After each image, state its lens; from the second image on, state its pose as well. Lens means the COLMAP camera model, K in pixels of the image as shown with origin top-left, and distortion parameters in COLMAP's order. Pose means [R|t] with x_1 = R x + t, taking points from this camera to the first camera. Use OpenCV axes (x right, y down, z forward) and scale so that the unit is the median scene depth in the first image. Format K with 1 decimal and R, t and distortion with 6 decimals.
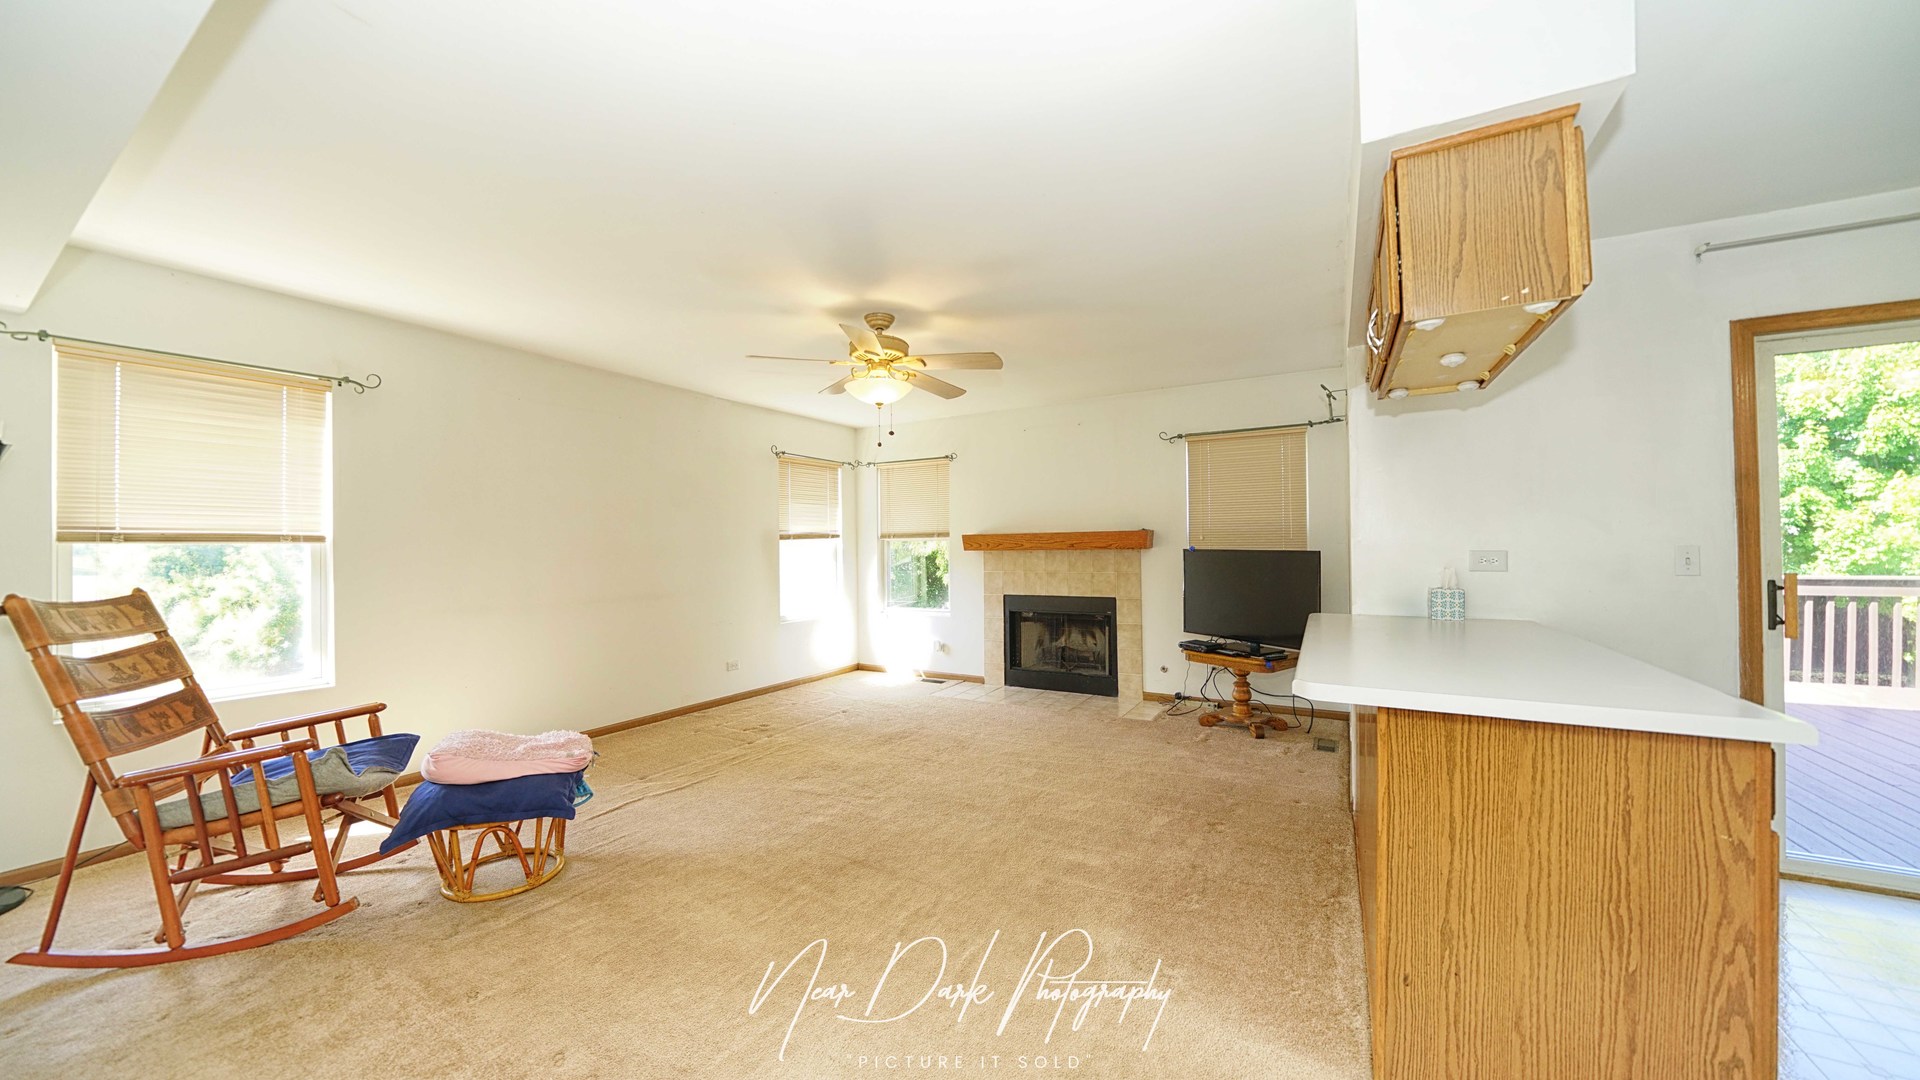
lens RADIAL K [[659.1, 0, 954.0], [0, 659.1, 544.1], [0, 0, 1]] dist [-0.021160, 0.001113]
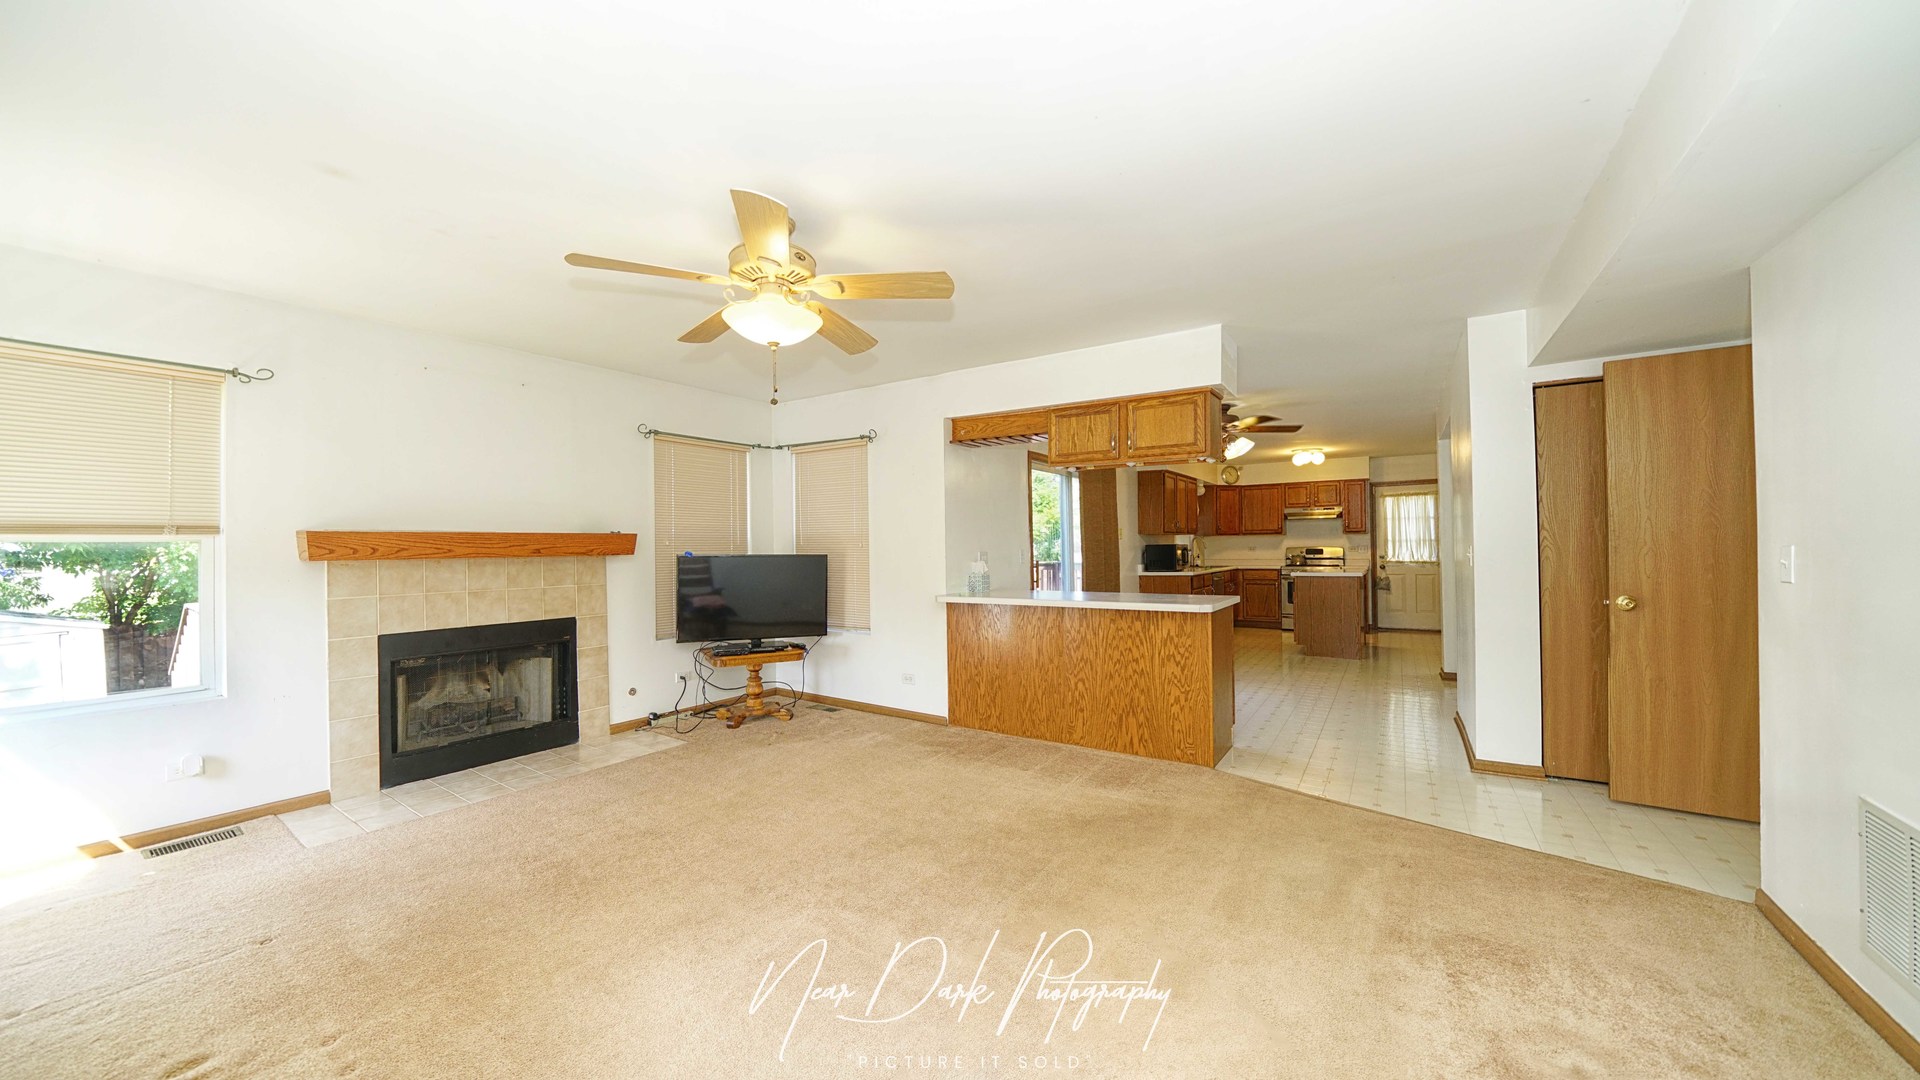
lens RADIAL K [[659.1, 0, 961.9], [0, 659.1, 538.0], [0, 0, 1]] dist [-0.021160, 0.001113]
pose [[0.063598, 0.022062, 0.997732, -0.469887], [0.004406, 0.999740, -0.022387, 0.005064], [-0.997966, 0.005820, 0.063484, 0.443777]]
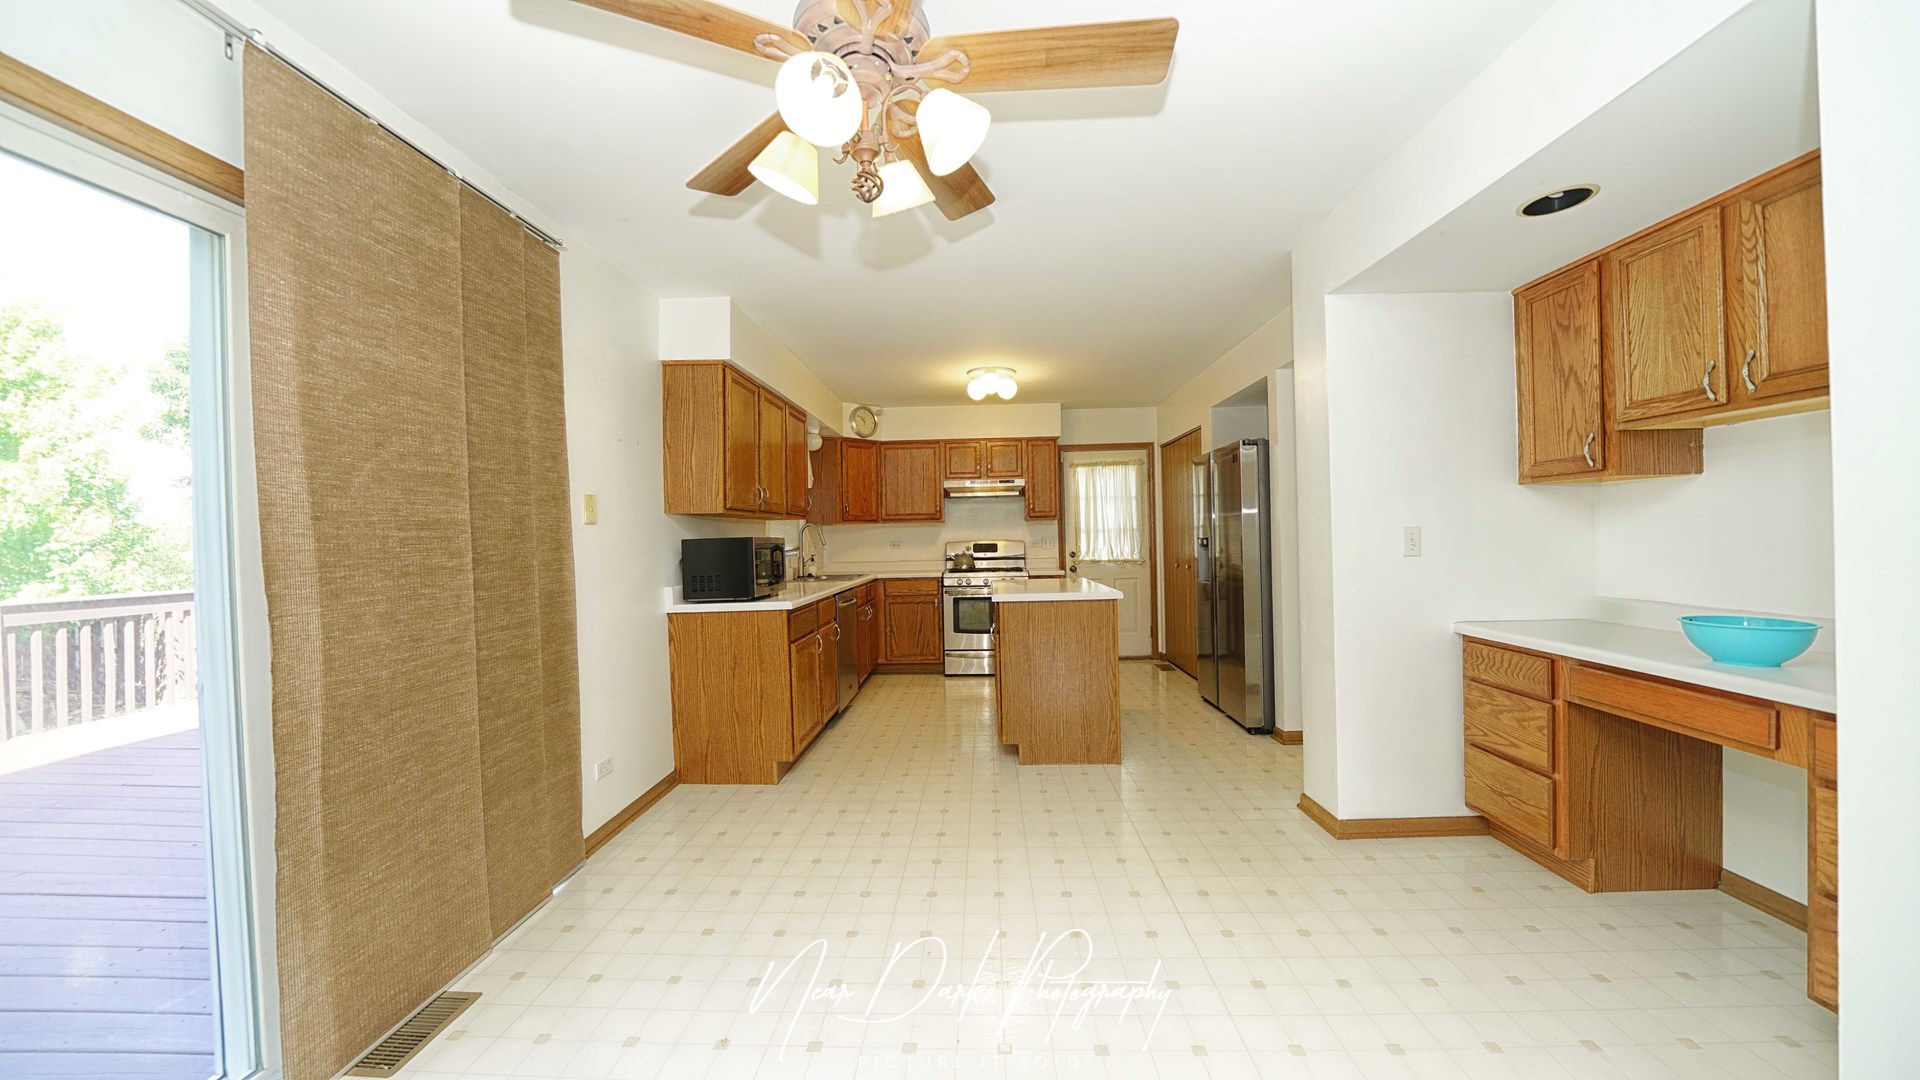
lens RADIAL K [[659.1, 0, 957.5], [0, 659.1, 541.6], [0, 0, 1]] dist [-0.021160, 0.001113]
pose [[-0.463235, 0.013538, 0.886132, 0.300960], [0.020458, 0.999780, -0.004579, 0.000111], [-0.886000, 0.016008, -0.463410, 0.203000]]
